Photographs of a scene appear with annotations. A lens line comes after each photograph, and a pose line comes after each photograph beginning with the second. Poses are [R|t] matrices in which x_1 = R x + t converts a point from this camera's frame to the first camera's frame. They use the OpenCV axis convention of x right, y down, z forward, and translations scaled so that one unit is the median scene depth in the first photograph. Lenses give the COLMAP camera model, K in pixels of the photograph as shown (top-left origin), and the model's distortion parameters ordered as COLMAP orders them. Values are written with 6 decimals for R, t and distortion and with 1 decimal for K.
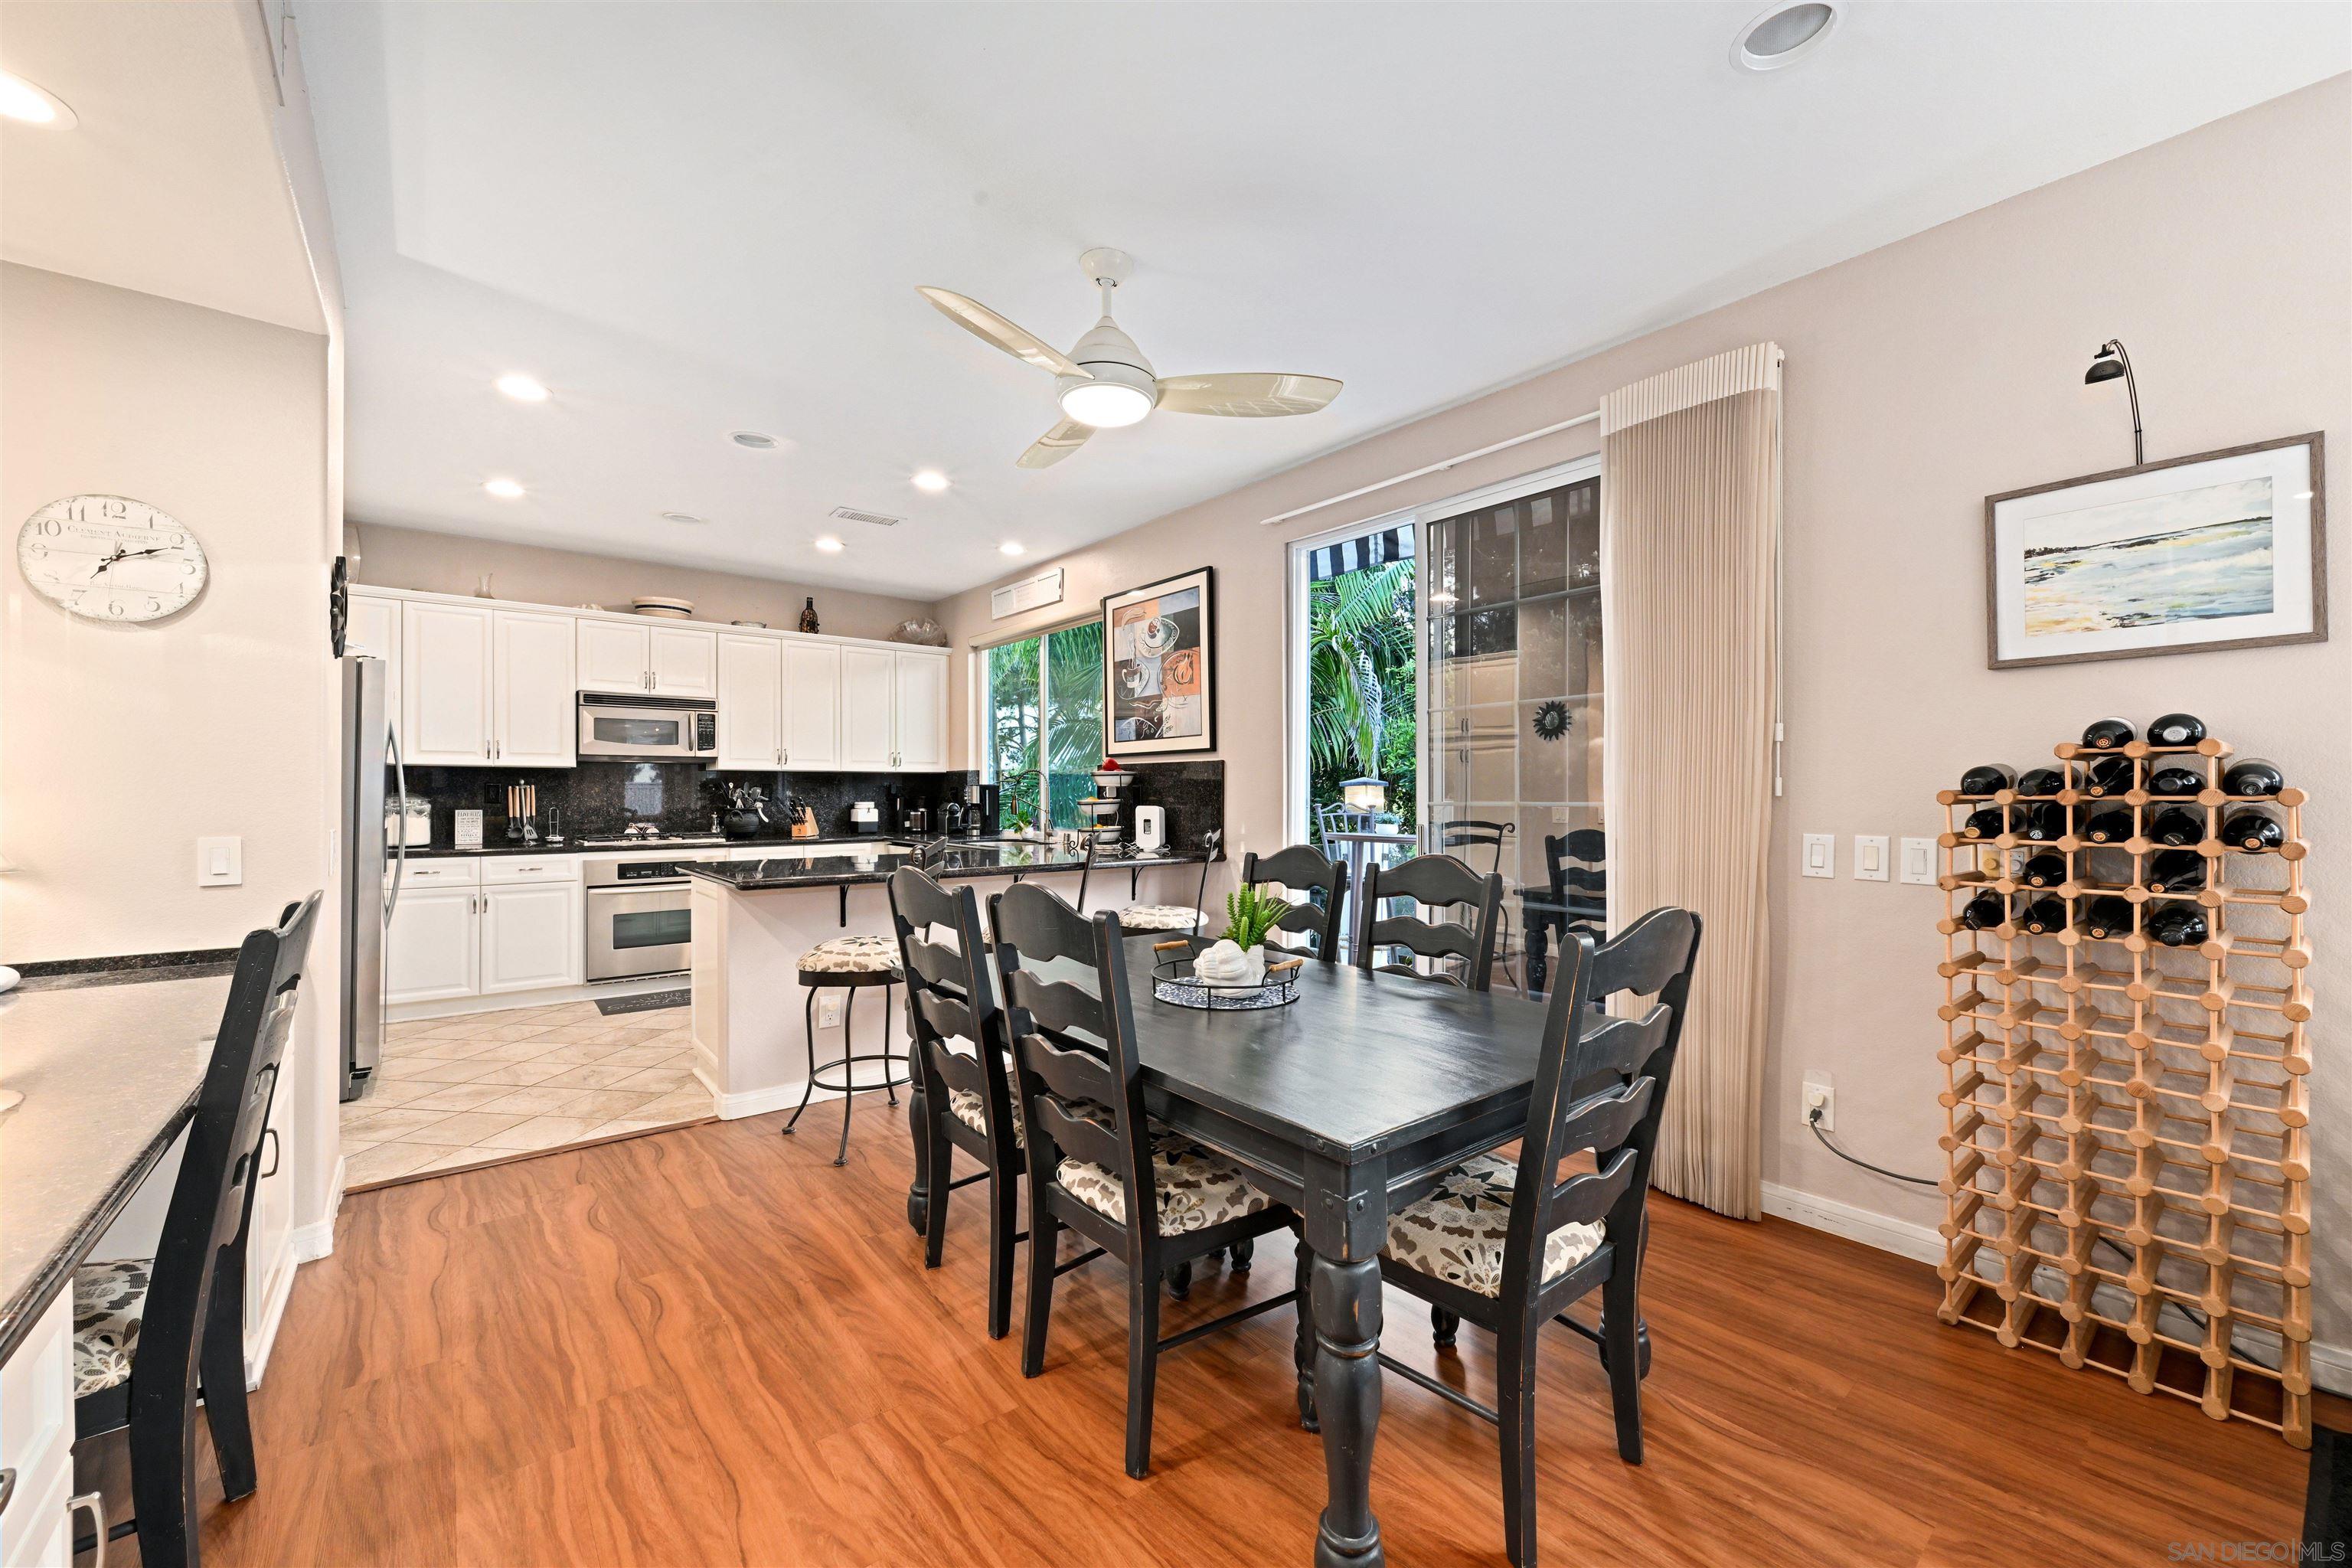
lens RADIAL K [[915.9, 0, 1184.2], [0, 915.9, 789.9], [0, 0, 1]] dist [-0.001744, 0.000179]
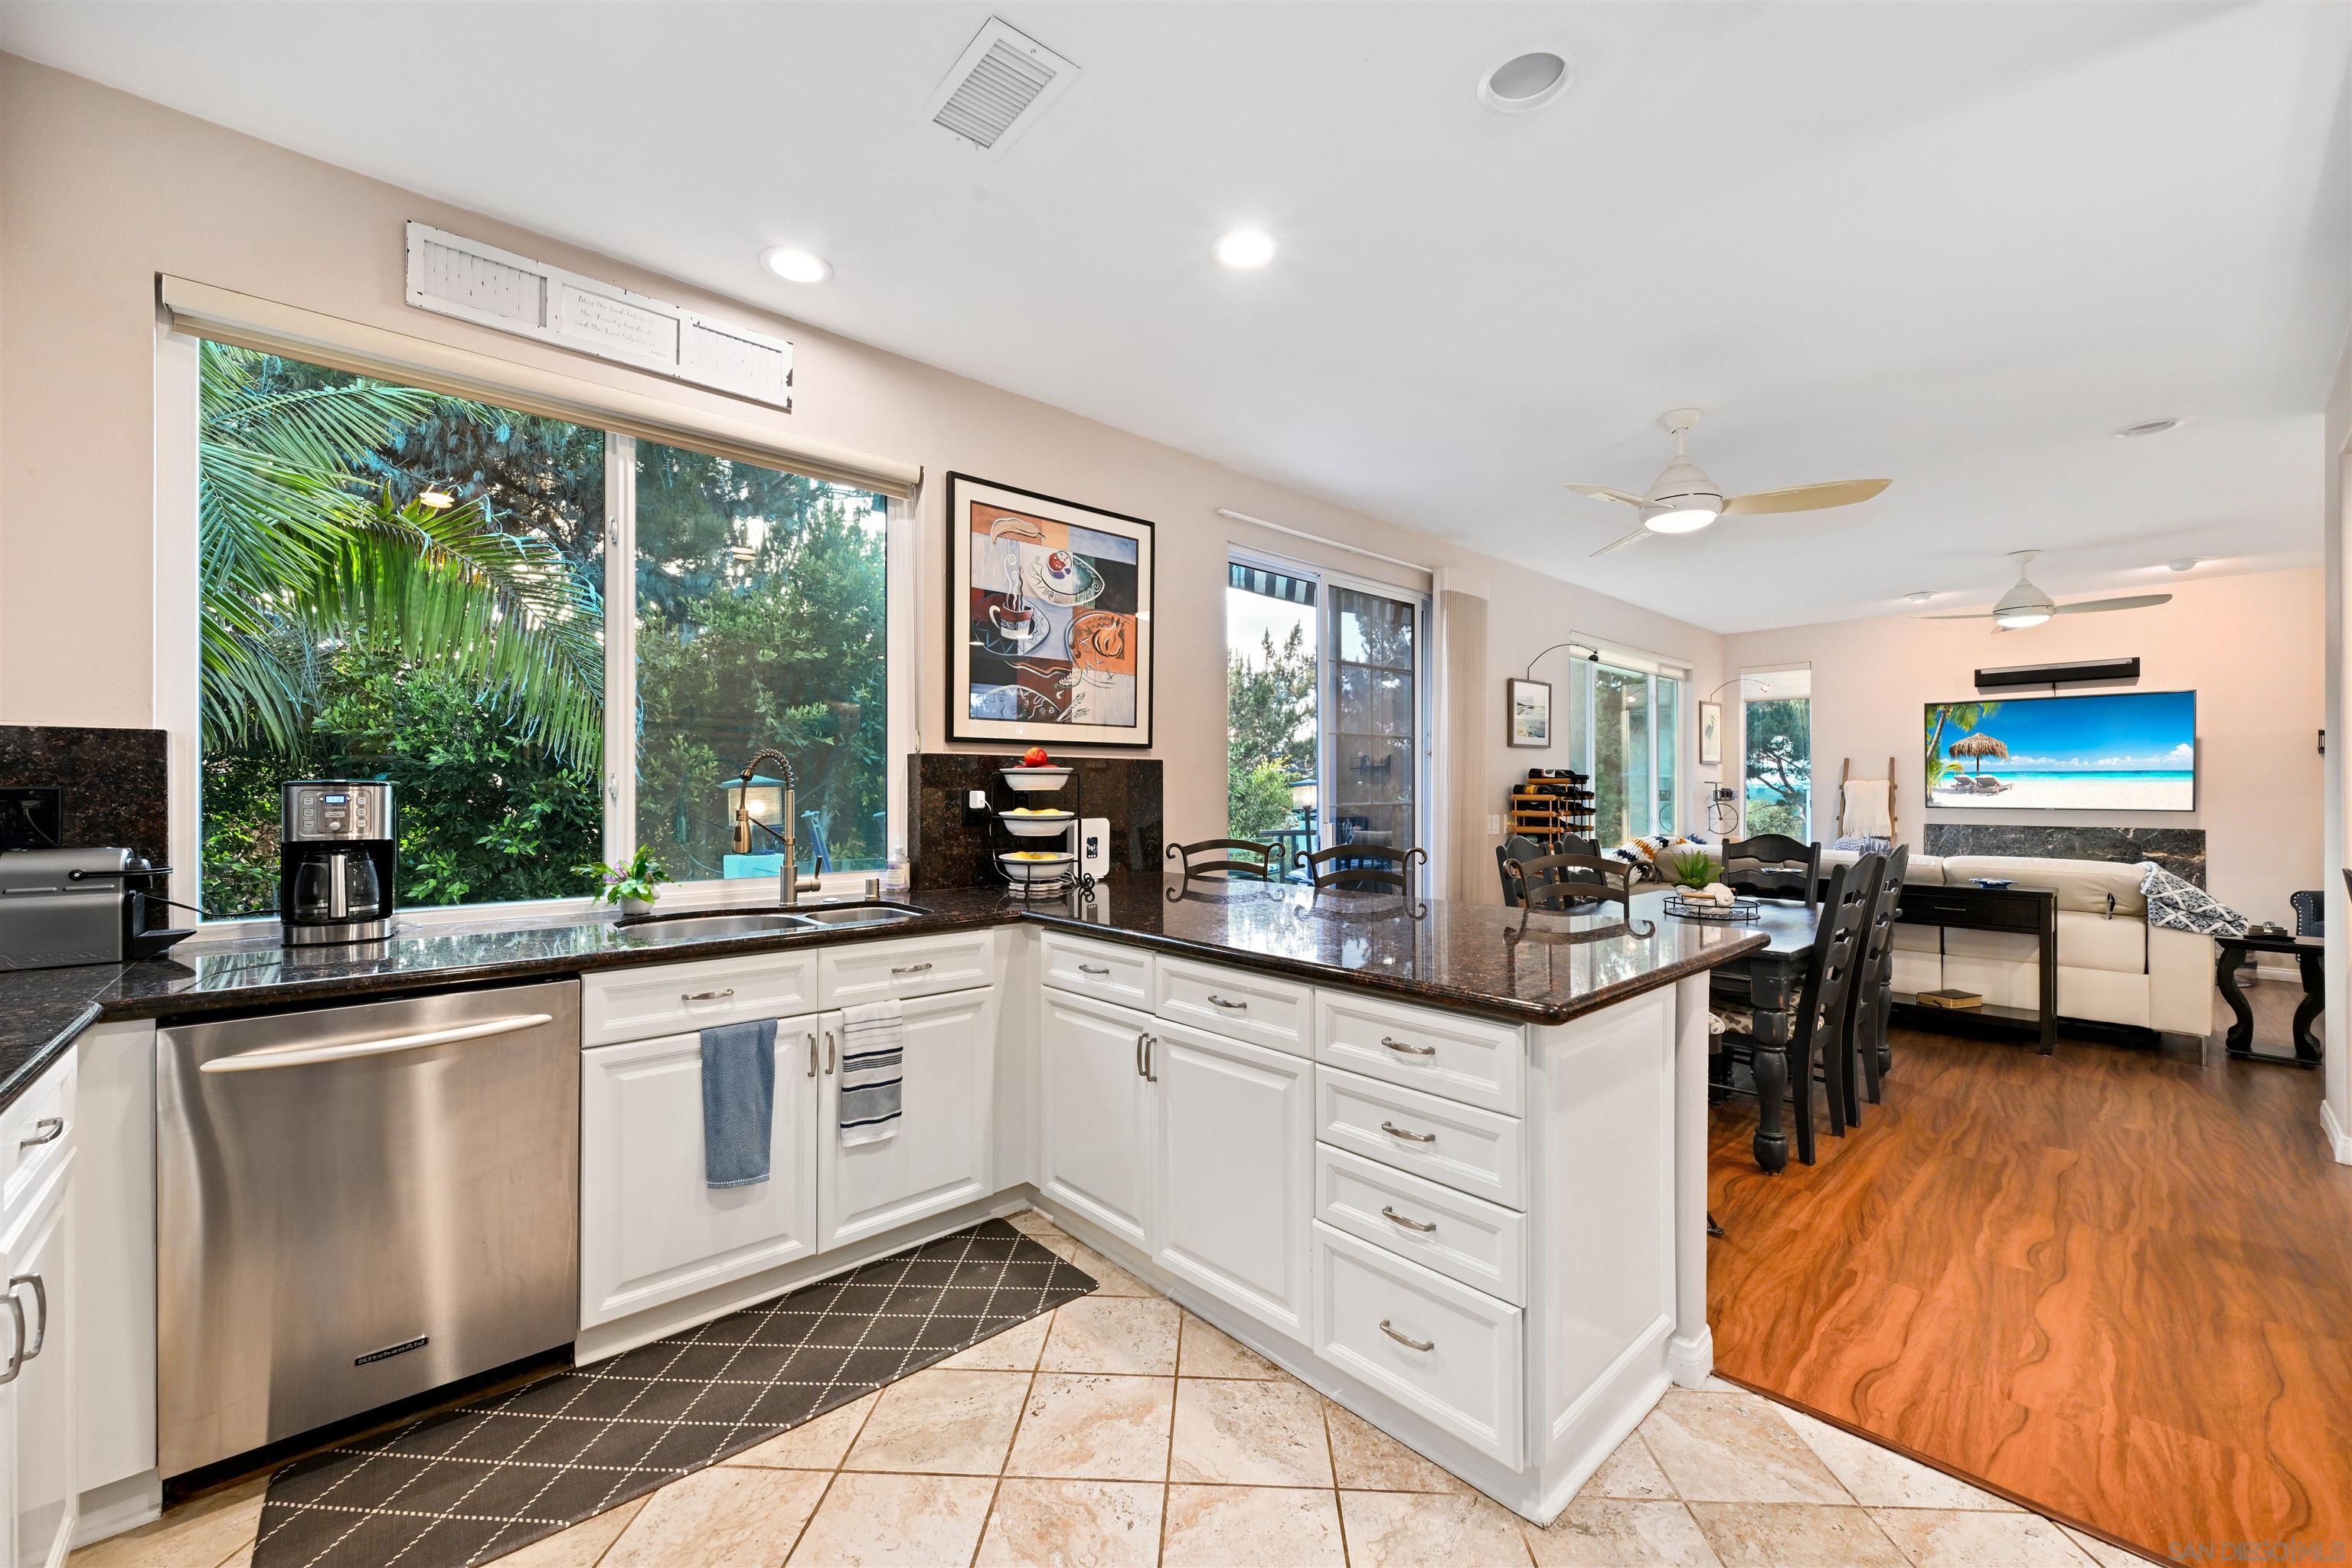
lens RADIAL K [[915.9, 0, 1184.2], [0, 915.9, 789.9], [0, 0, 1]] dist [-0.001744, 0.000179]
pose [[-0.054928, -0.000548, 0.998490, -0.690900], [-0.002865, 0.999996, 0.000391, -0.004719], [-0.998486, -0.002839, -0.054929, 0.885396]]
